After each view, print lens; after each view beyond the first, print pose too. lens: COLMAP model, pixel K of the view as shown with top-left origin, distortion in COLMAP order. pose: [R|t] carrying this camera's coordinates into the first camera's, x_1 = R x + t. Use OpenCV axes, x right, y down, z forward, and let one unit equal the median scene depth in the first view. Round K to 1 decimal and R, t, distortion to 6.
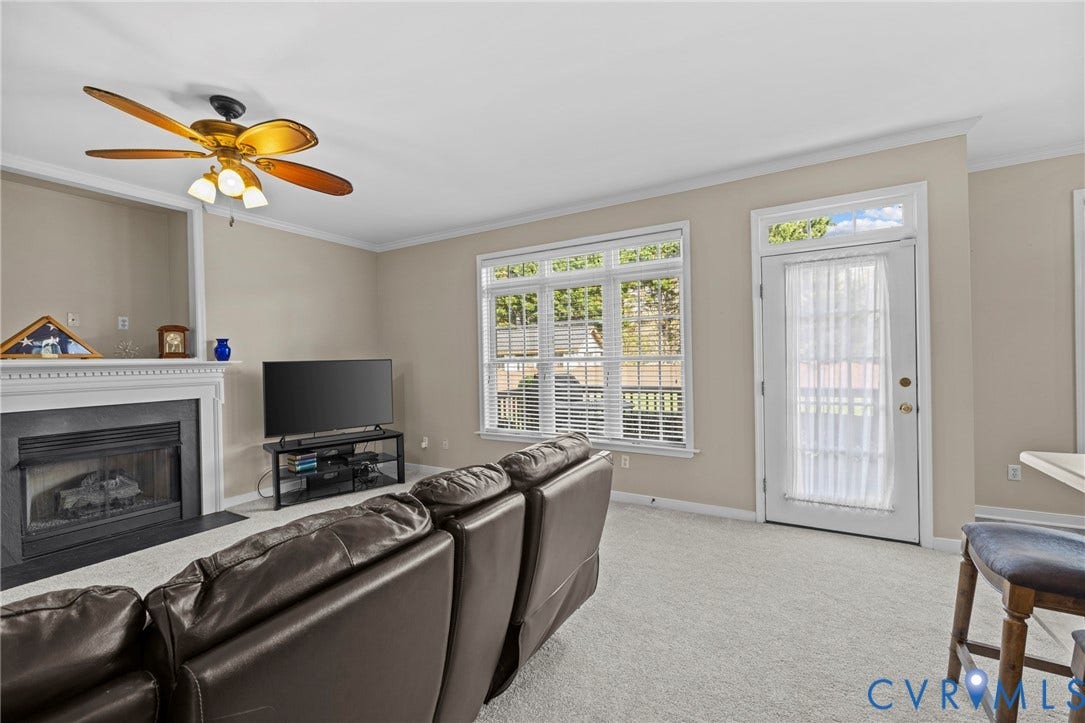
lens RADIAL K [[448.1, 0, 543.3], [0, 448.1, 363.5], [0, 0, 1]] dist [-0.004316, -0.000694]
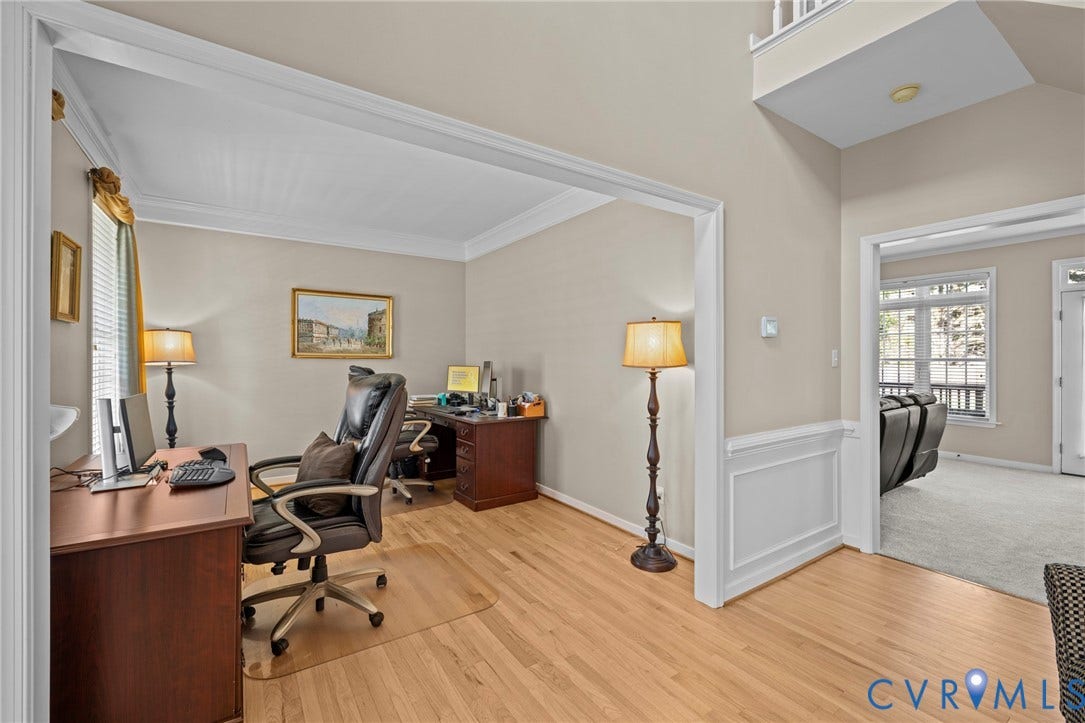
lens RADIAL K [[448.1, 0, 540.5], [0, 448.1, 359.7], [0, 0, 1]] dist [-0.004316, -0.000694]
pose [[0.893450, 0.020252, -0.448706, -0.742769], [-0.021596, 0.999765, 0.002121, 0.033088], [0.448643, 0.007795, 0.893677, -2.091179]]
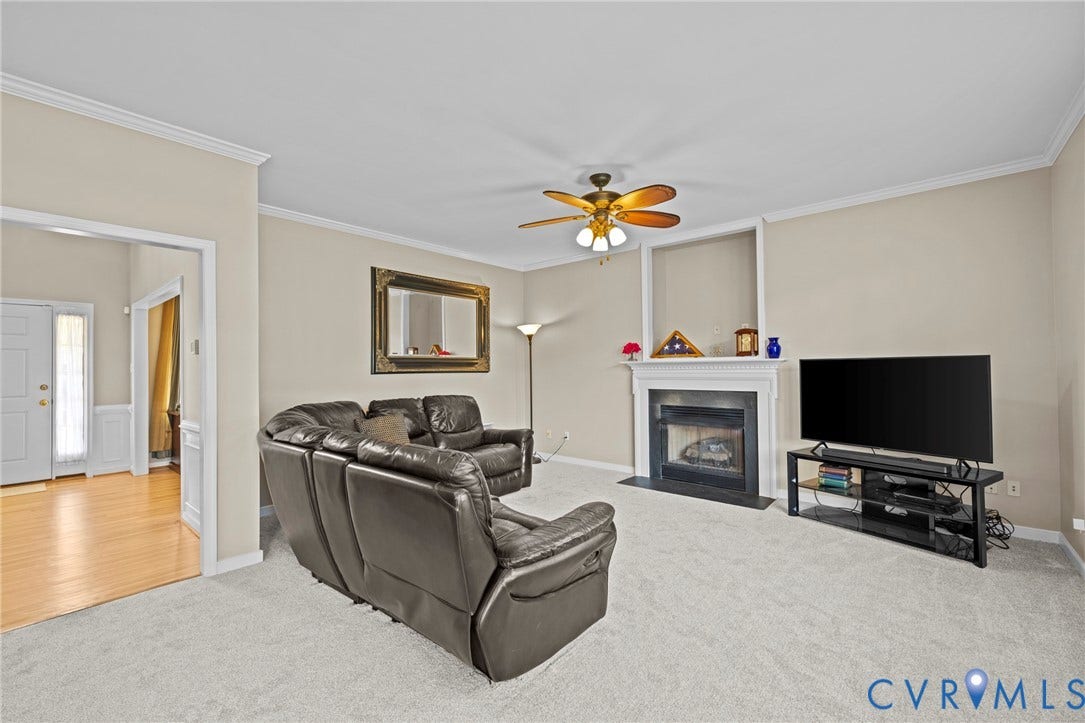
lens RADIAL K [[448.1, 0, 549.9], [0, 448.1, 359.4], [0, 0, 1]] dist [-0.004316, -0.000694]
pose [[-0.179926, 0.009704, -0.983632, 0.425065], [0.008750, 0.999928, 0.008265, -0.016653], [0.983641, -0.007120, -0.179998, 0.667690]]
